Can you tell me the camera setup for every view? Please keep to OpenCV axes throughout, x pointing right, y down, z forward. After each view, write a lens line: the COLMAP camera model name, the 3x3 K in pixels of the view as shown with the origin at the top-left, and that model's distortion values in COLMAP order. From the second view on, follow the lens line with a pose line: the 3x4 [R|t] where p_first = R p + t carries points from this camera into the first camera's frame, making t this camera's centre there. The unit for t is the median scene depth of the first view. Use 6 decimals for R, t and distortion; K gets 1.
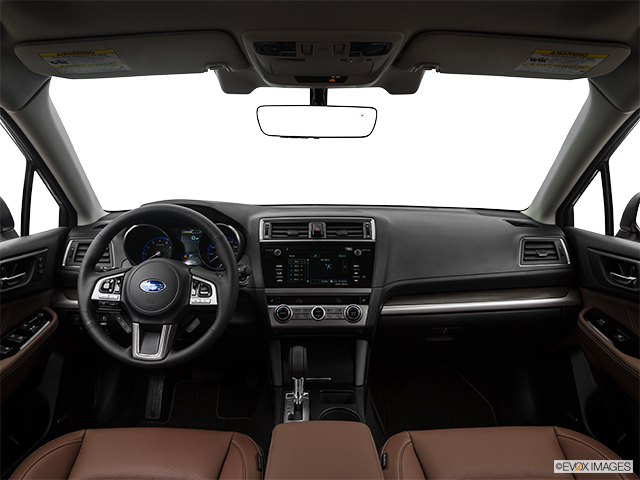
lens RADIAL K [[514.4, 0, 320.0], [0, 514.4, 240.0], [0, 0, 1]] dist [-0.134345, 0.077625]
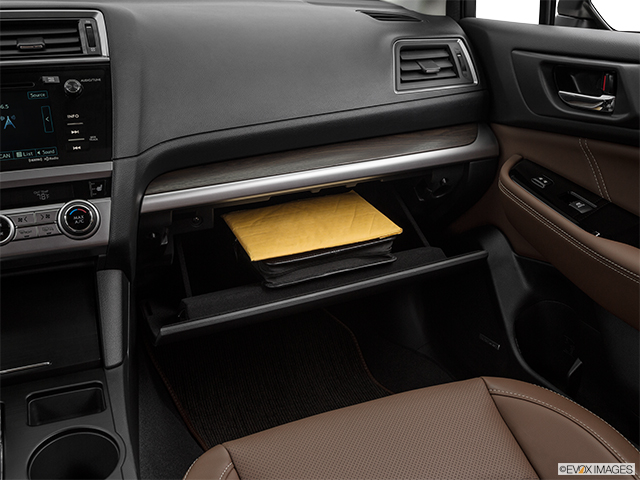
lens RADIAL K [[673.9, 0, 320.0], [0, 673.9, 240.0], [0, 0, 1]] dist [-0.003808, 0.005193]
pose [[0.934824, -0.140202, 0.326263, 0.065530], [0.064332, 0.970423, 0.232683, 0.032427], [-0.349236, -0.196529, 0.916194, 0.351094]]
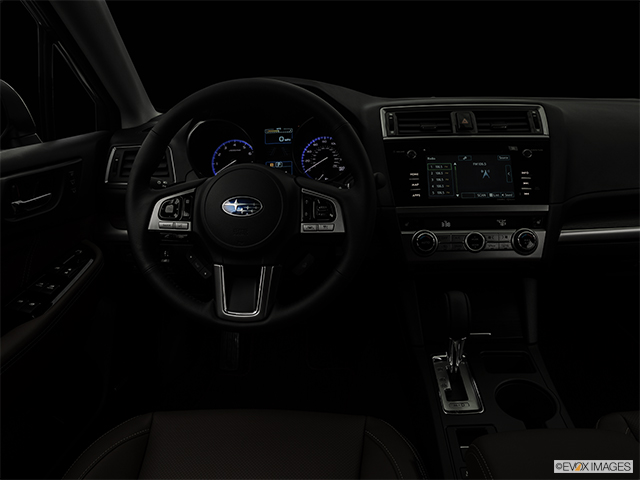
lens RADIAL K [[489.2, 0, 320.0], [0, 489.2, 240.0], [0, 0, 1]] dist [-0.124972, 0.064042]
pose [[0.997410, -0.012365, -0.070858, -0.161335], [0.023307, 0.987524, 0.155737, 0.033596], [0.068048, -0.156985, 0.985254, 0.336795]]
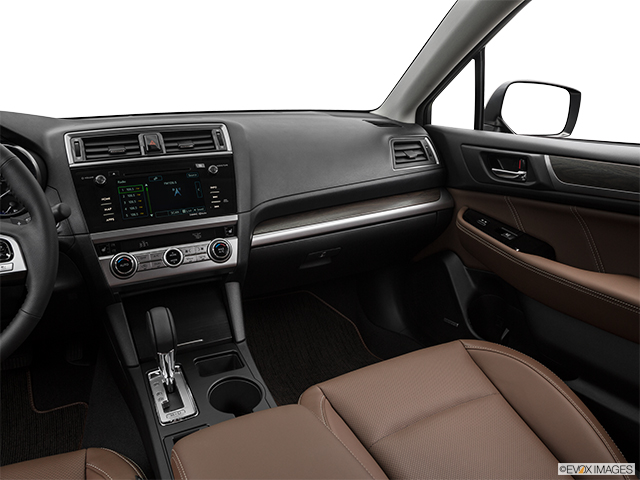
lens RADIAL K [[489.2, 0, 320.0], [0, 489.2, 240.0], [0, 0, 1]] dist [-0.124972, 0.064042]
pose [[0.898872, -0.141624, 0.414695, -0.095502], [0.075993, 0.982375, 0.170774, 0.016953], [-0.431572, -0.121990, 0.893792, 0.291604]]
